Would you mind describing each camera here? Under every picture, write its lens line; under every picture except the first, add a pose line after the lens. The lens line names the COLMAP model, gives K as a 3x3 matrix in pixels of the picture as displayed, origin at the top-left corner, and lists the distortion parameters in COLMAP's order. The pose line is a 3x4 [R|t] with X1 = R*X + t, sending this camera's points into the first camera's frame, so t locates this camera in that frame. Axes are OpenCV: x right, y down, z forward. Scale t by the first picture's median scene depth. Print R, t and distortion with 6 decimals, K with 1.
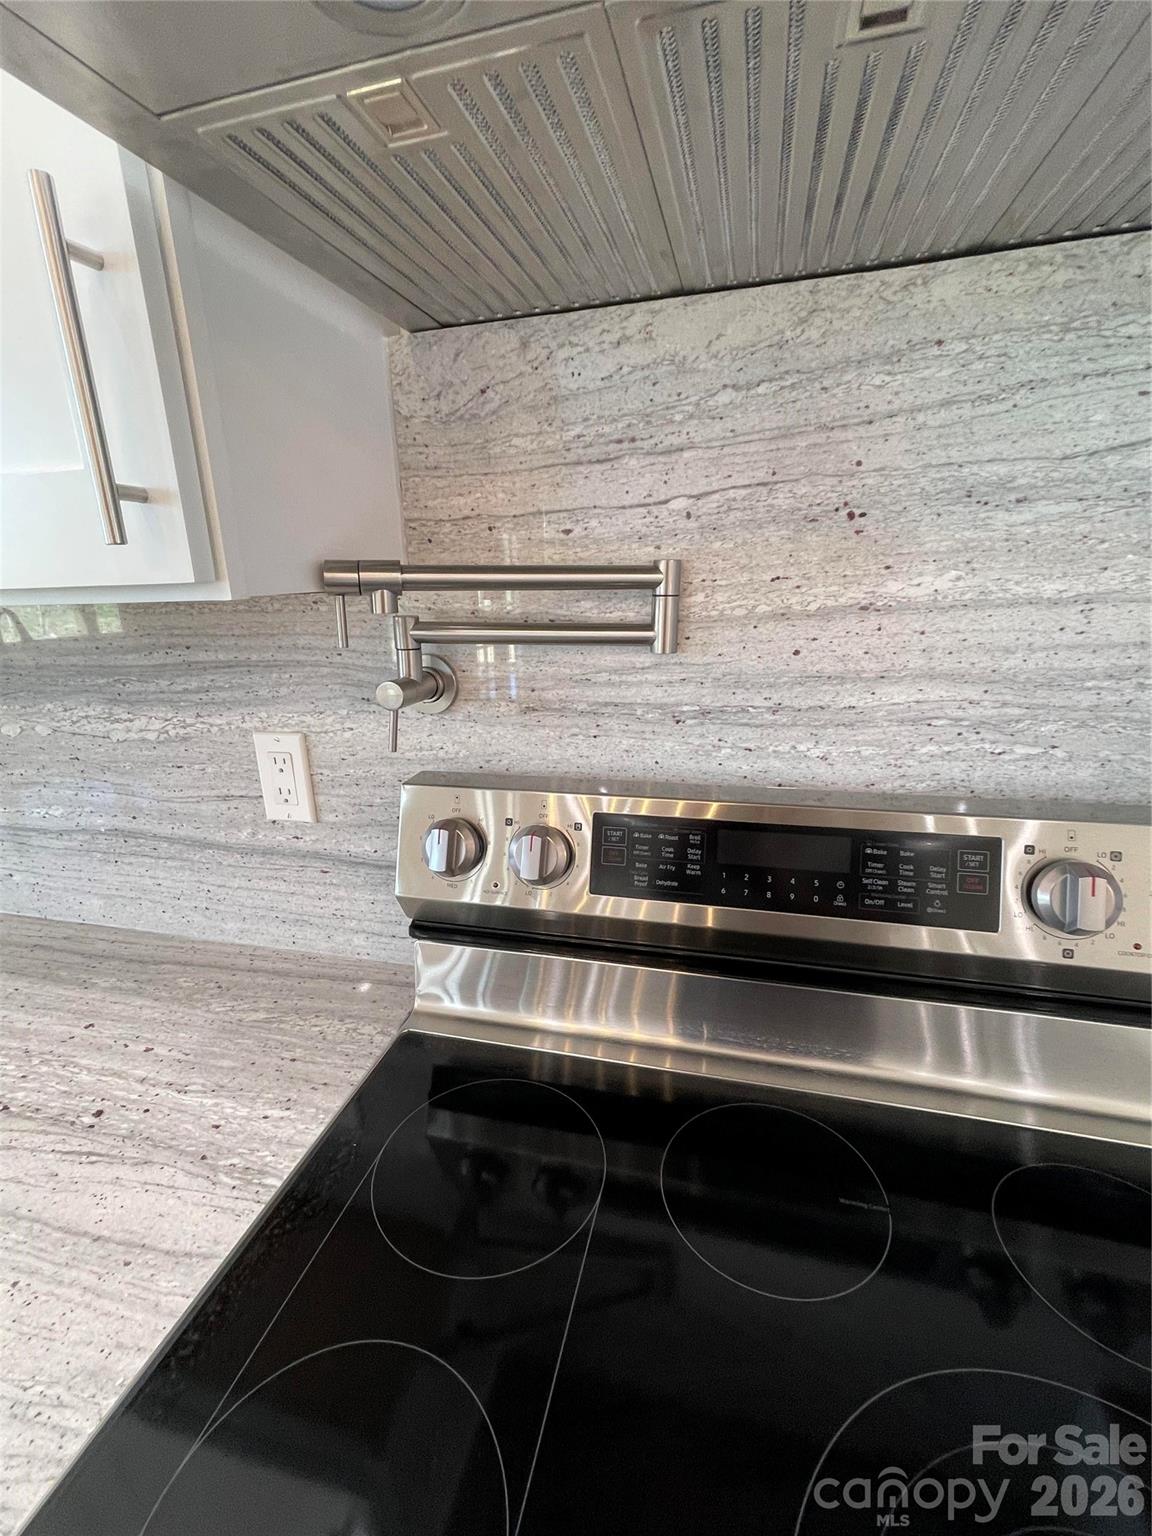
lens RADIAL K [[679.8, 0, 569.6], [0, 679.8, 768.8], [0, 0, 1]] dist [0.001219, -0.002986]
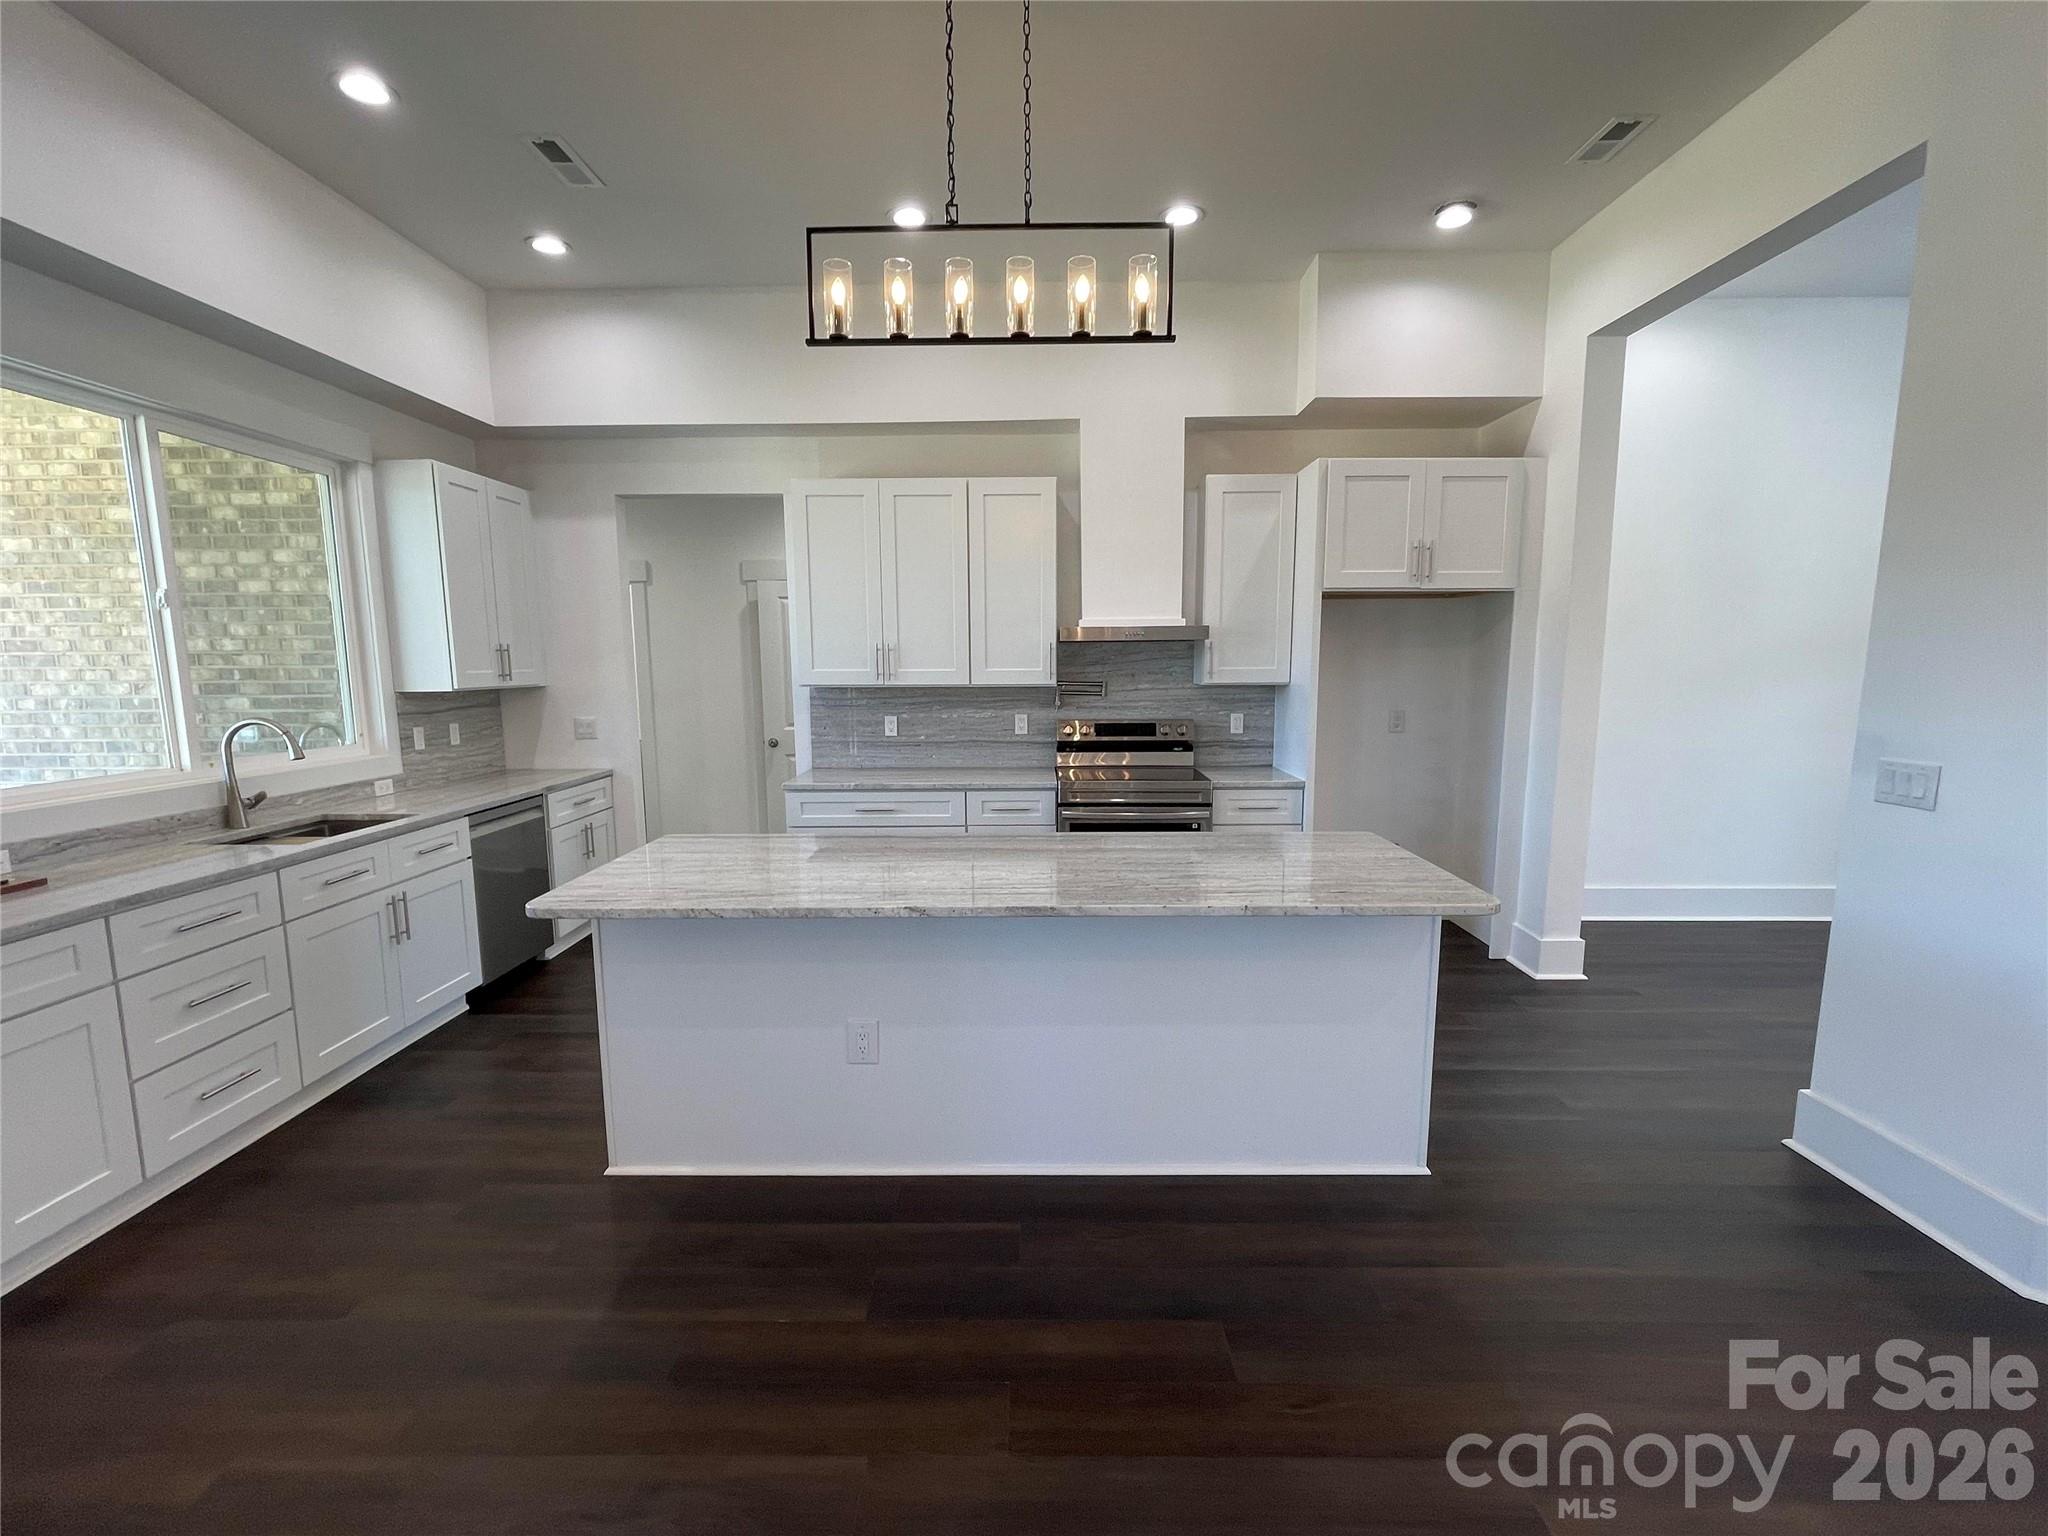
lens RADIAL K [[906.4, 0, 1017.7], [0, 906.4, 779.8], [0, 0, 1]] dist [0.001219, -0.002986]
pose [[0.970204, -0.009487, 0.242105, -2.552807], [0.048718, 0.986464, -0.156575, 1.777805], [-0.237342, 0.163705, 0.957533, -6.373217]]
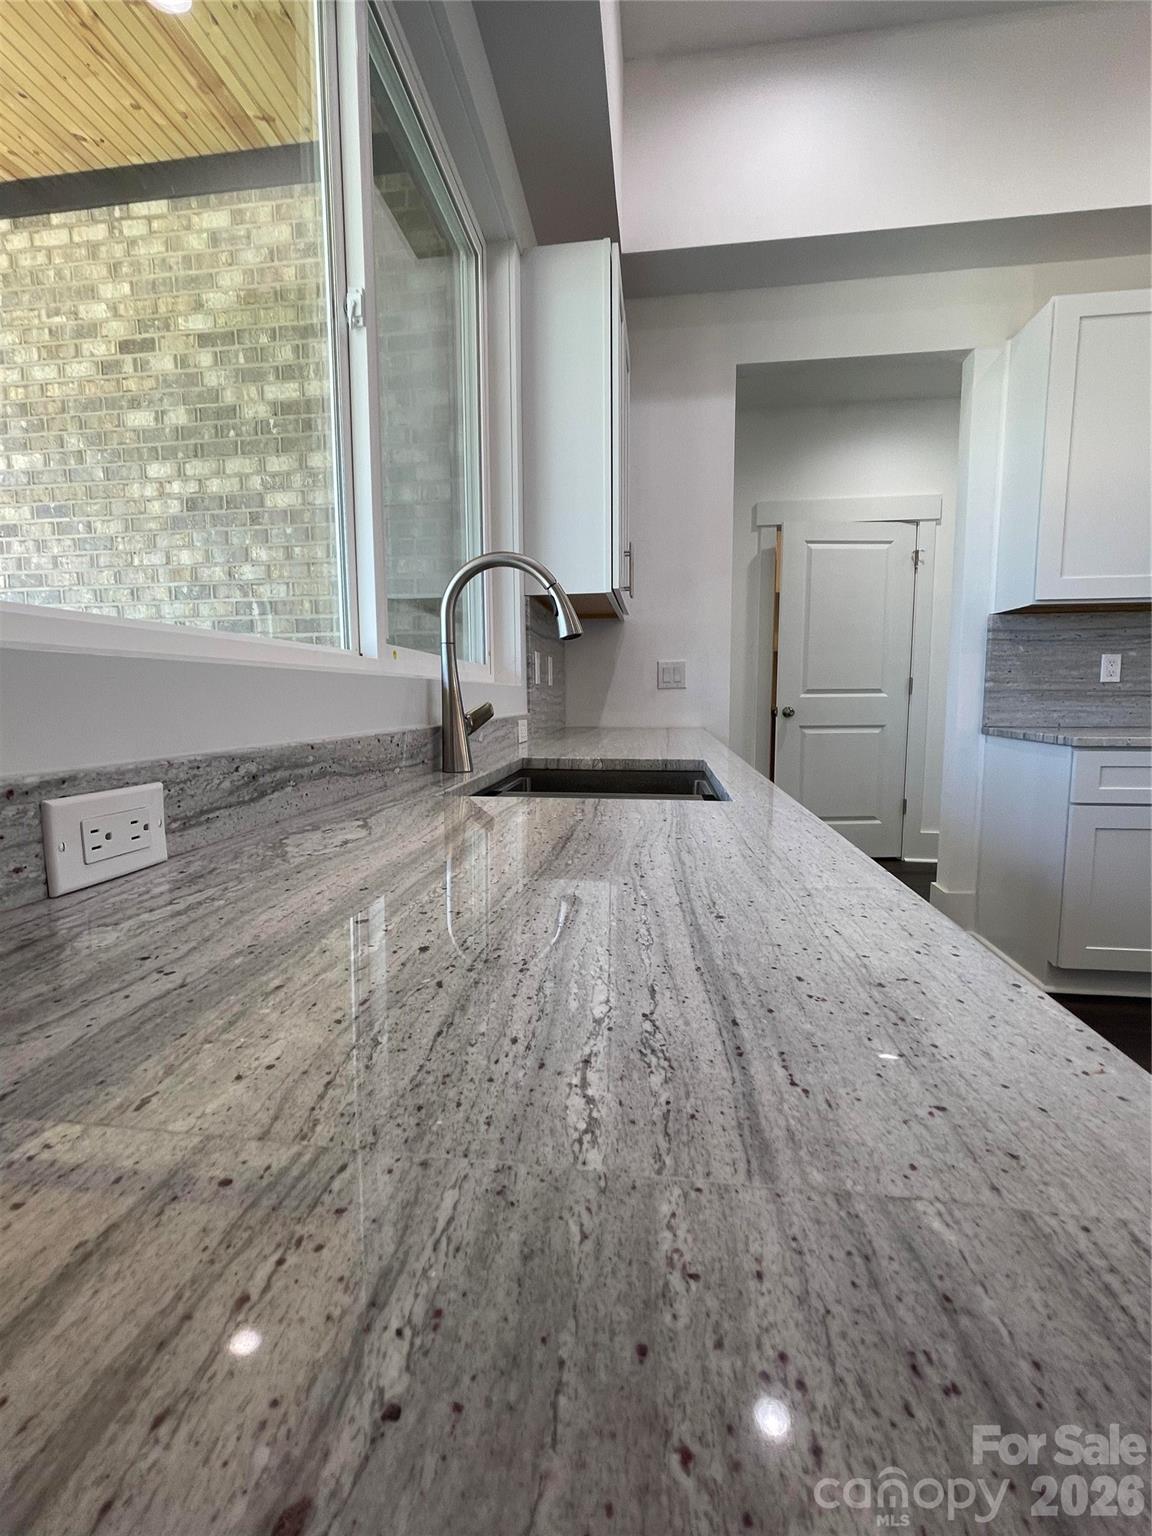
lens RADIAL K [[679.8, 0, 565.2], [0, 679.8, 764.0], [0, 0, 1]] dist [0.001219, -0.002986]
pose [[0.992707, 0.013452, 0.119799, -5.671811], [0.009148, 0.982482, -0.186131, 1.360598], [-0.120204, 0.185869, 0.975194, -2.132926]]
